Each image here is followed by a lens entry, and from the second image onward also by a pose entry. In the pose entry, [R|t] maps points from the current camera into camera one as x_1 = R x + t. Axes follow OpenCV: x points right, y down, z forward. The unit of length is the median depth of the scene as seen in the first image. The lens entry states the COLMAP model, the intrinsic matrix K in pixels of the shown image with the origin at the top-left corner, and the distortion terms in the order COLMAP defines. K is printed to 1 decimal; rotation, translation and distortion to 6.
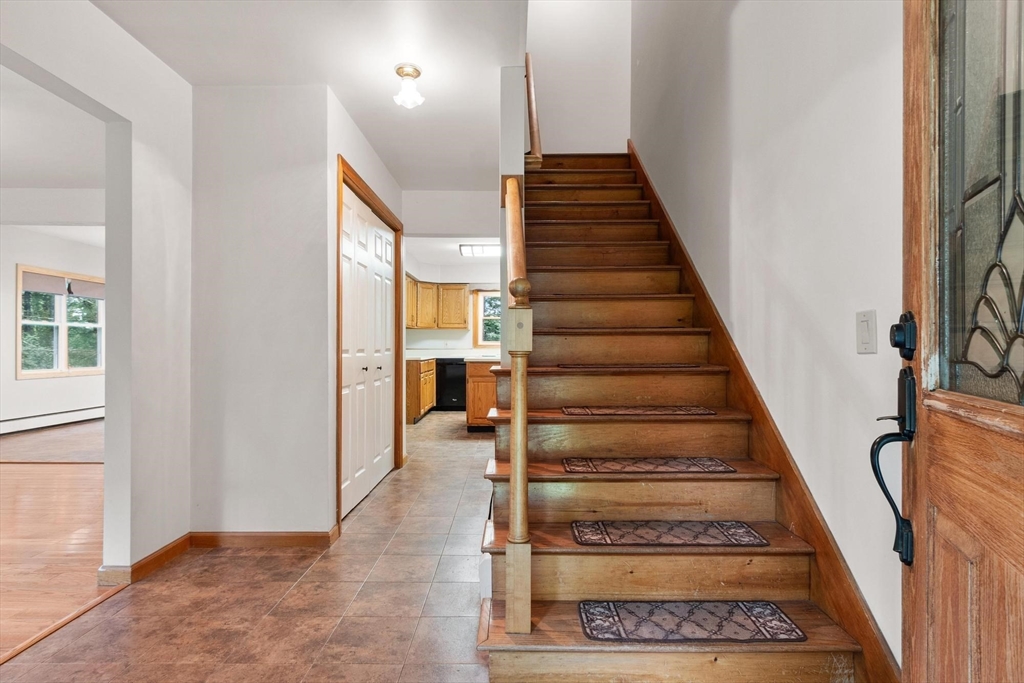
lens RADIAL K [[515.1, 0, 511.0], [0, 515.1, 341.6], [0, 0, 1]] dist [0.003505, -0.000080]
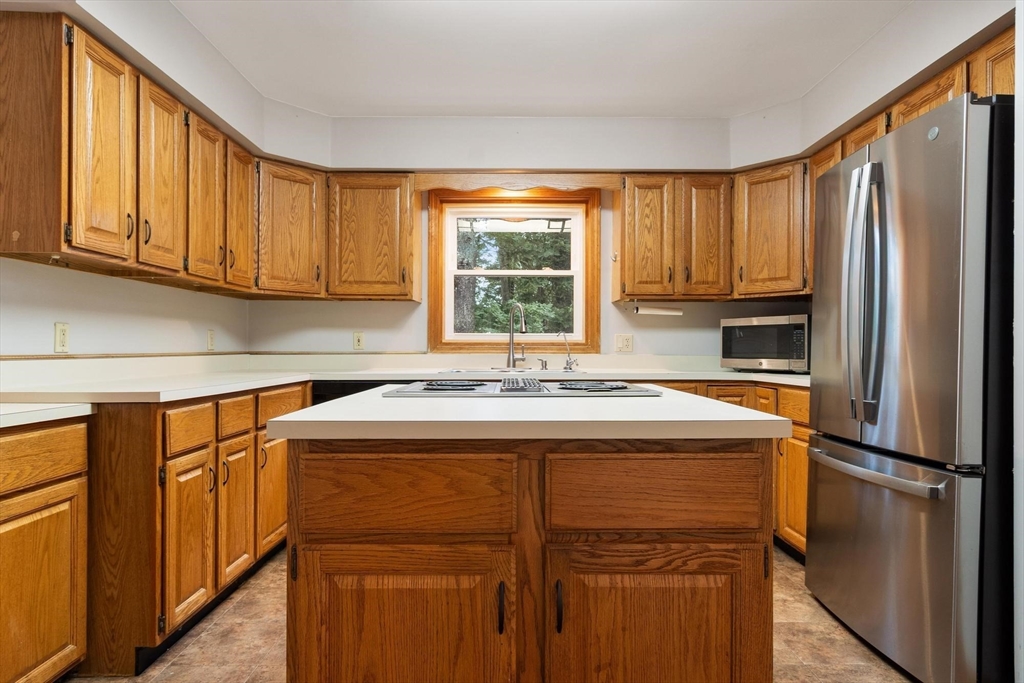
lens RADIAL K [[582.9, 0, 510.1], [0, 582.9, 346.8], [0, 0, 1]] dist [0.001005, -0.000230]
pose [[0.999991, -0.001646, -0.003802, -0.013268], [0.001664, 0.999987, 0.004773, 0.008012], [0.003794, -0.004779, 0.999981, 0.601379]]
